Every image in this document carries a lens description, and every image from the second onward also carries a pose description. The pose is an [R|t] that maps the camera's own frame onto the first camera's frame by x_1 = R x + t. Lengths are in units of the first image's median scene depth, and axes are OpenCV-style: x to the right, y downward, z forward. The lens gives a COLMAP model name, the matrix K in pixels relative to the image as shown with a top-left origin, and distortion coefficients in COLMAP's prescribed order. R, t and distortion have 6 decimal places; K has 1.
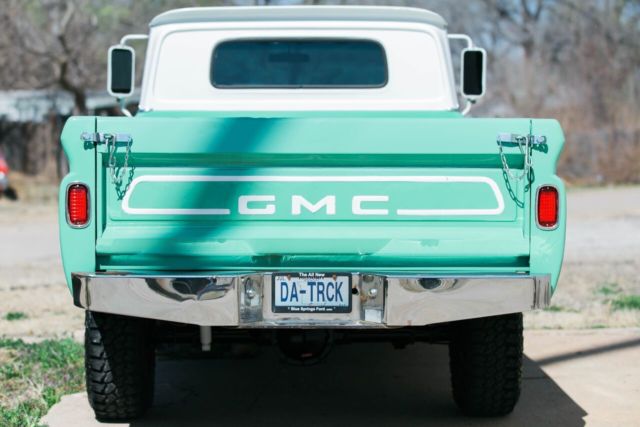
lens RADIAL K [[1705.5, 0, 320.0], [0, 1705.5, 213.5], [0, 0, 1]] dist [-0.058083, -0.294765]
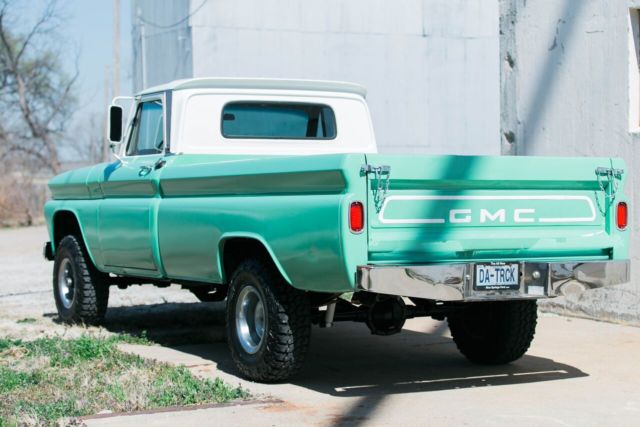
lens RADIAL K [[1363.7, 0, 320.0], [0, 1363.7, 213.5], [0, 0, 1]] dist [-0.039271, -0.268128]
pose [[0.907668, -0.009251, 0.419587, -0.626300], [0.021137, 0.999496, -0.023687, 0.017544], [-0.419156, 0.030369, 0.907406, 0.010674]]
